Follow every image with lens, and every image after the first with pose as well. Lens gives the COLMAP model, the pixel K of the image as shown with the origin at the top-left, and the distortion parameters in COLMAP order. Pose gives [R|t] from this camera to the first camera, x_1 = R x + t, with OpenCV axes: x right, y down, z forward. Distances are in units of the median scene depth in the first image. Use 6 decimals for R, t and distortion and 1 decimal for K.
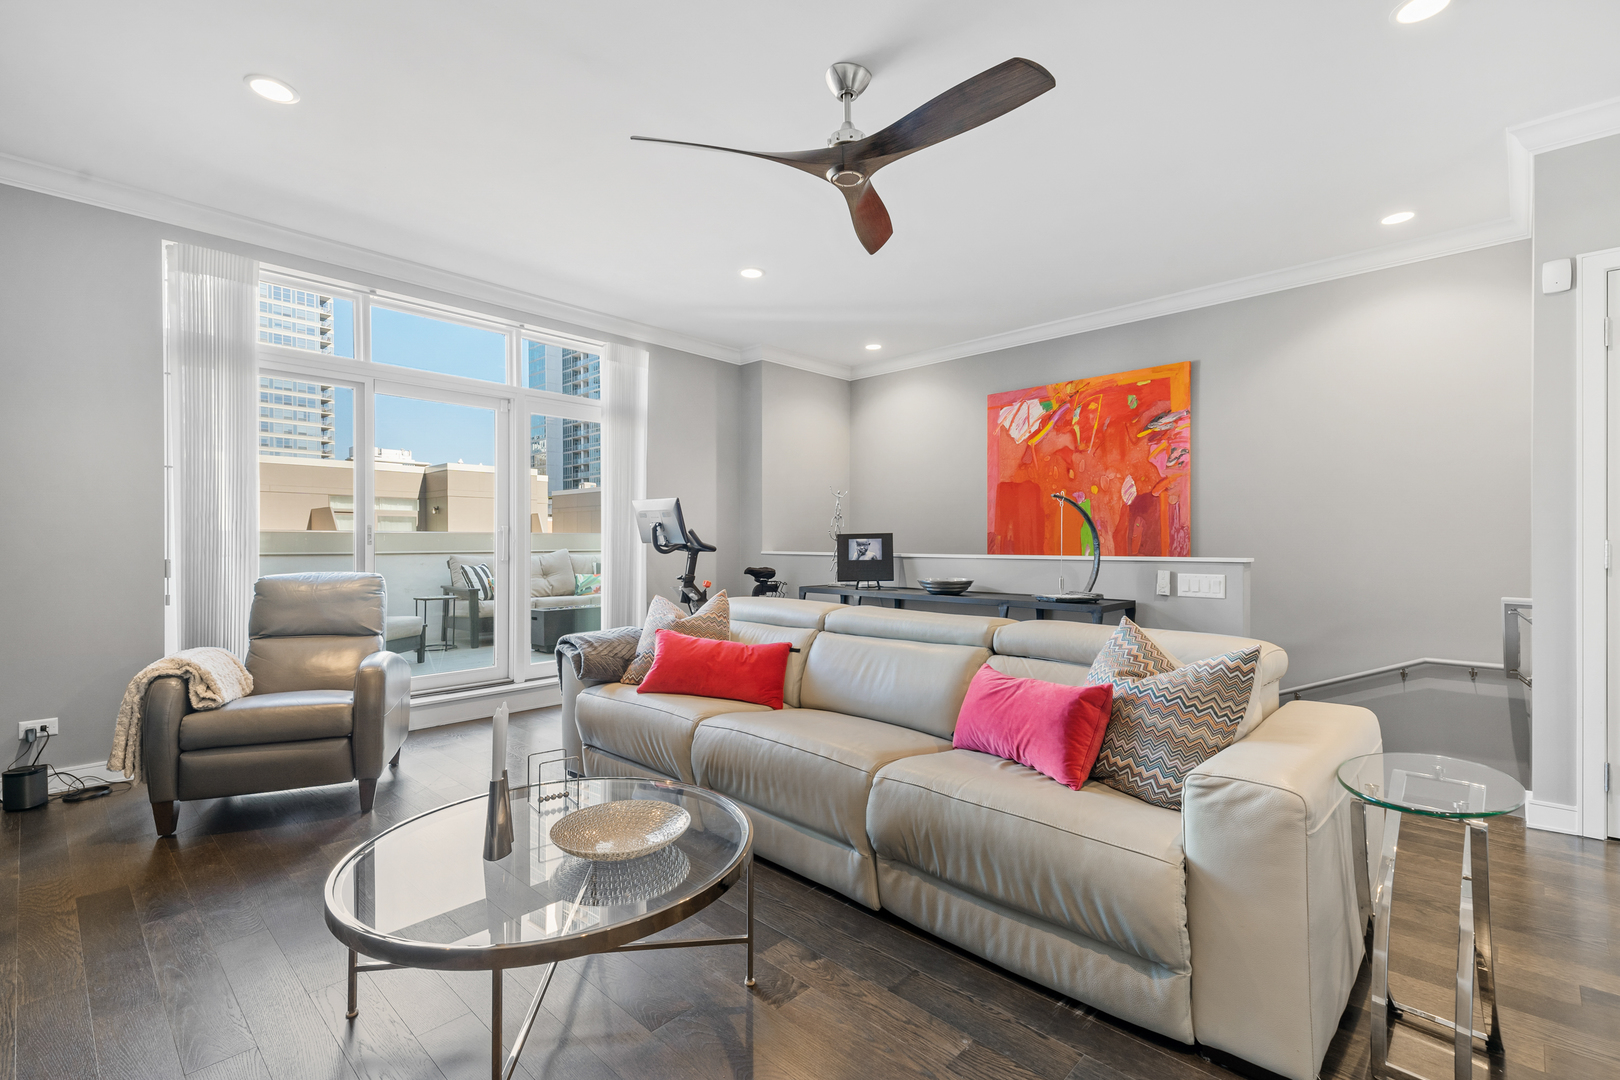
lens RADIAL K [[707.9, 0, 810.0], [0, 707.9, 540.0], [0, 0, 1]] dist [0.001070, 0.000035]
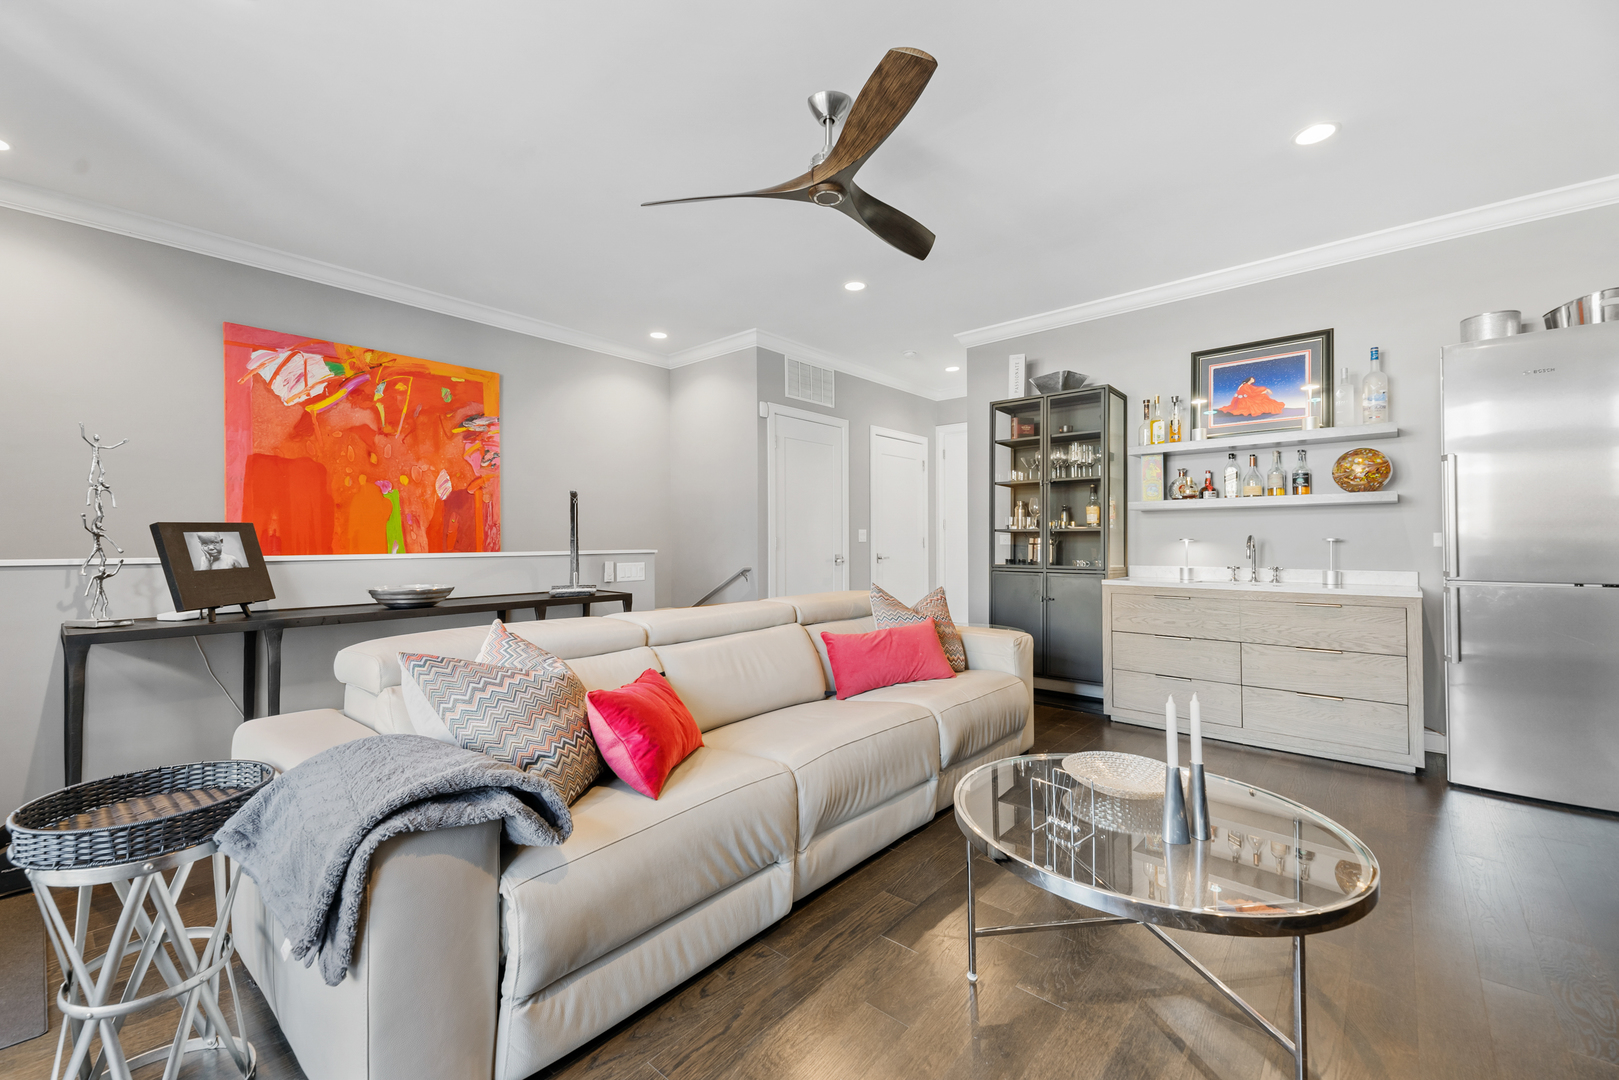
lens RADIAL K [[629.8, 0, 809.5], [0, 629.8, 540.0], [0, 0, 1]] dist [0.039747, -0.014352]
pose [[-0.029657, -0.002362, 0.999557, -0.435597], [-0.002819, 0.999993, 0.002279, 0.002127], [-0.999556, -0.002750, -0.029664, 0.513540]]
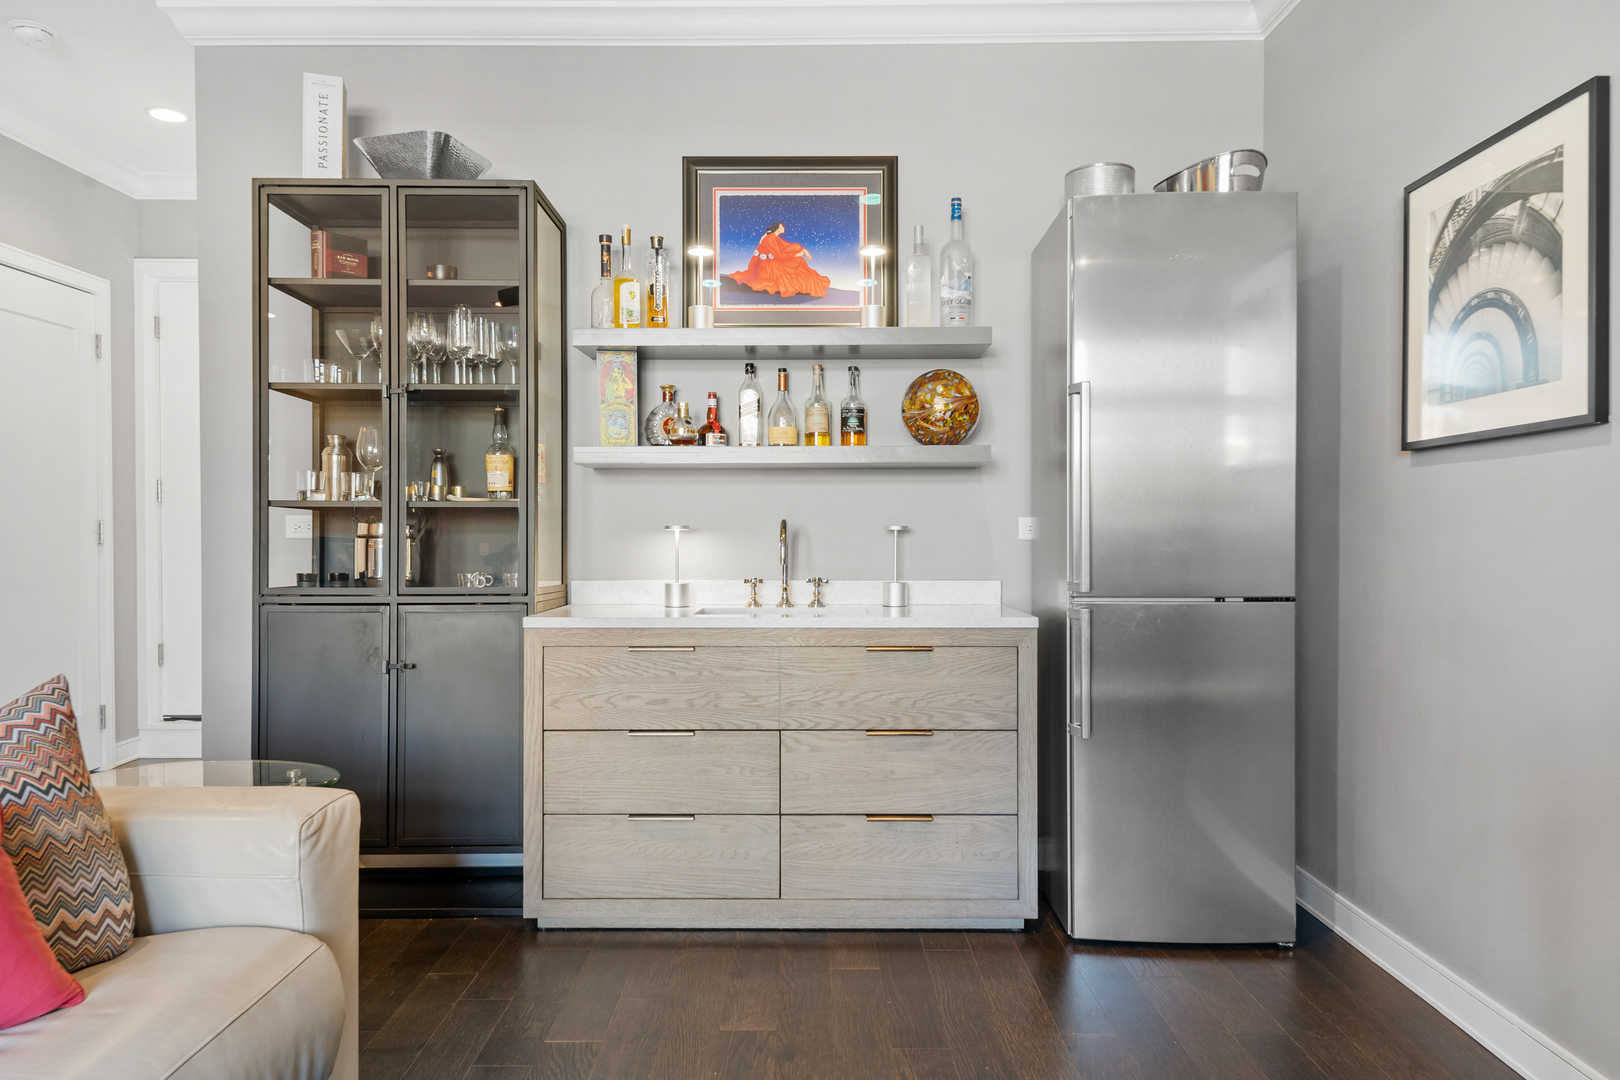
lens RADIAL K [[1079.7, 0, 811.8], [0, 1079.7, 532.9], [0, 0, 1]] dist [0.032008, -0.002393]
pose [[-0.685106, -0.006628, 0.728413, -0.207015], [-0.006184, 0.999975, 0.003283, 0.002861], [-0.728417, -0.002255, -0.685130, 0.422016]]
